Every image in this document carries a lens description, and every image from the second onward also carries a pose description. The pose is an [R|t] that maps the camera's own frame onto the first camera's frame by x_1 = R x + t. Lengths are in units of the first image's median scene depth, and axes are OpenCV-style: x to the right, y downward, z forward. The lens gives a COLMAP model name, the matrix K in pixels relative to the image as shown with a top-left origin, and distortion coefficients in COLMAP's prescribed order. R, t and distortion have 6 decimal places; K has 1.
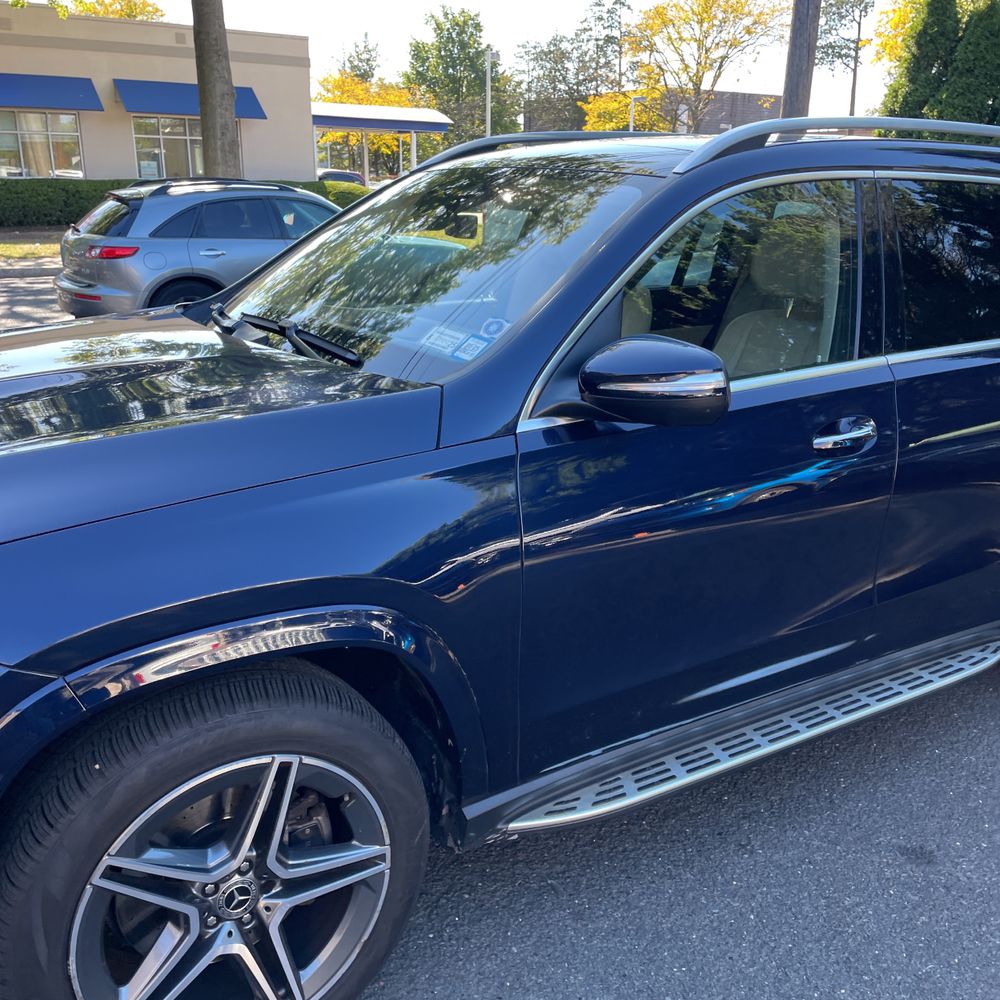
lens RADIAL K [[1031.2, 0, 508.2], [0, 1031.2, 492.2], [0, 0, 1]] dist [0.096897, -0.144885]
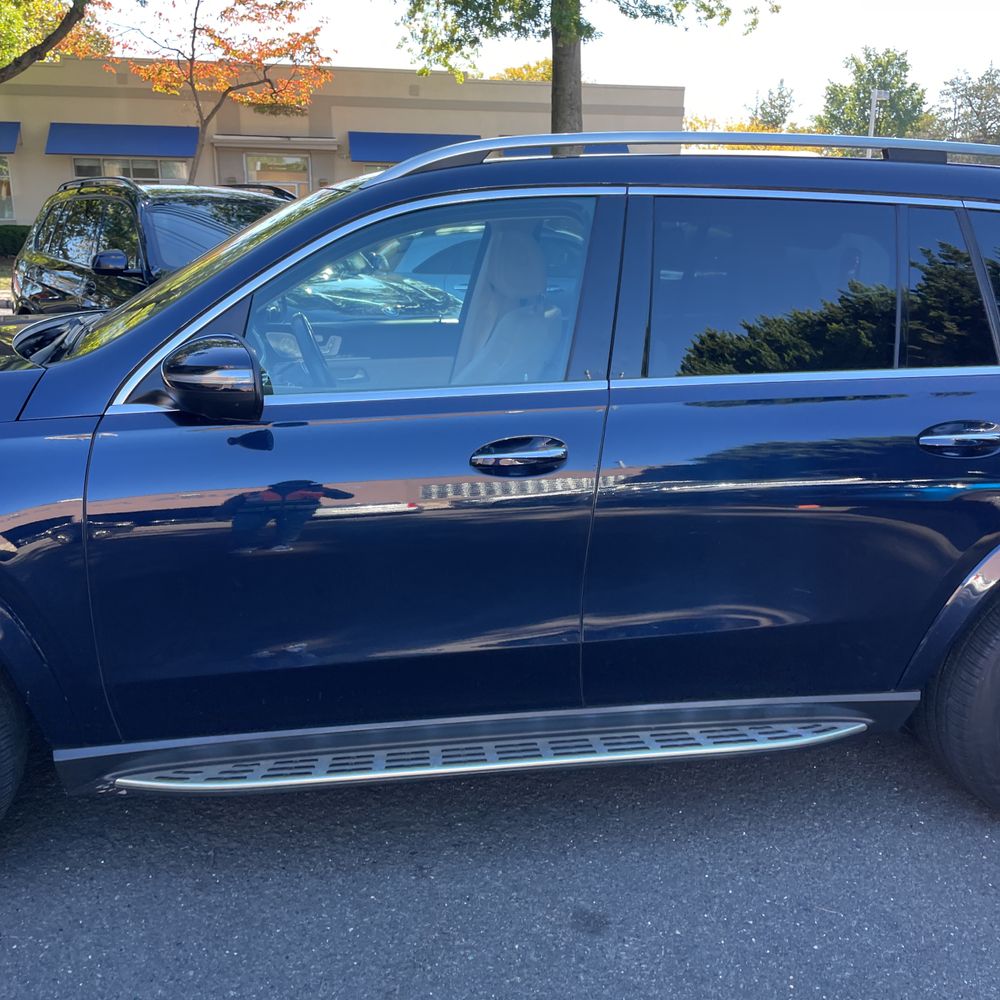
lens RADIAL K [[1030.3, 0, 497.1], [0, 1030.3, 480.6], [0, 0, 1]] dist [0.046625, -0.051643]
pose [[0.920587, 0.090443, -0.379920, 0.625910], [-0.109273, 0.993611, -0.028242, -0.002780], [0.374938, 0.067514, 0.924588, 0.103881]]
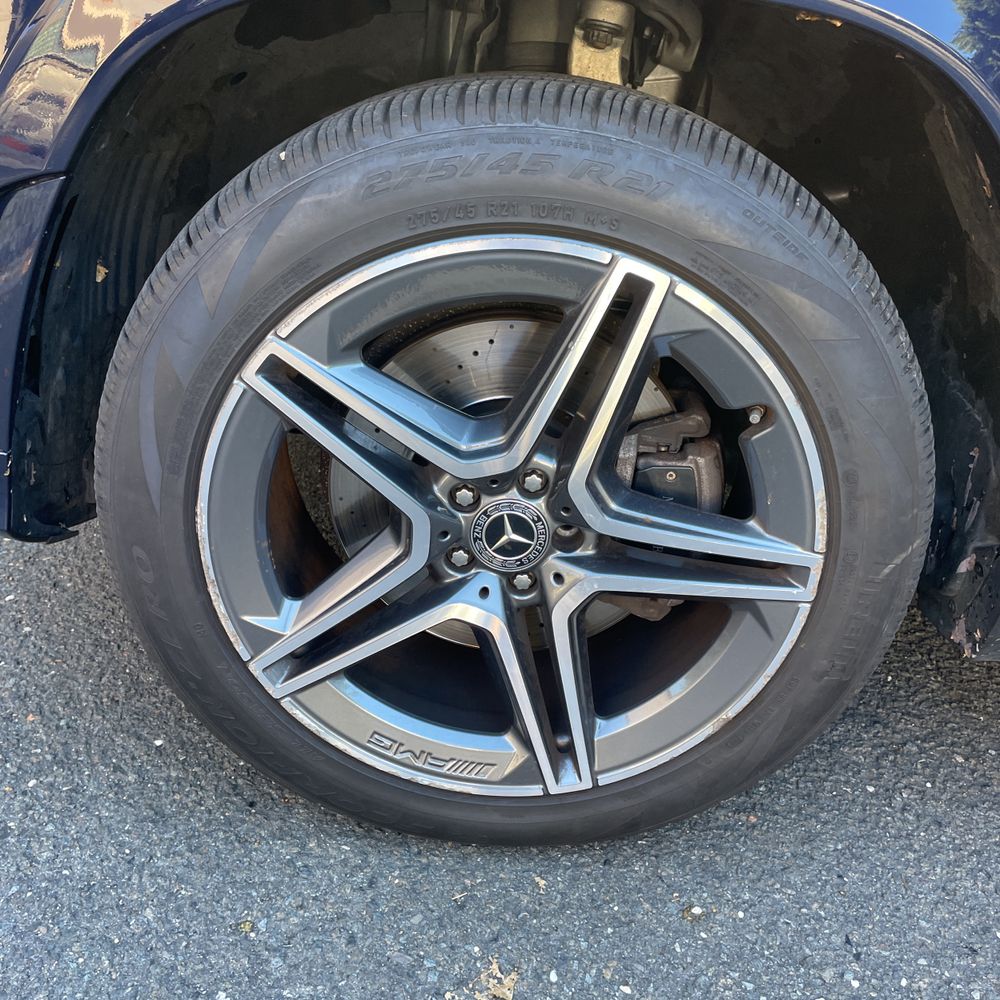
lens RADIAL K [[1002.3, 0, 500.0], [0, 1002.3, 500.0], [0, 0, 1]] dist [0.128817, -0.213279]
pose [[0.820787, 0.278887, -0.498528, -0.007985], [-0.213752, 0.959267, 0.184708, 0.189143], [0.529734, -0.045044, 0.846967, 0.384553]]
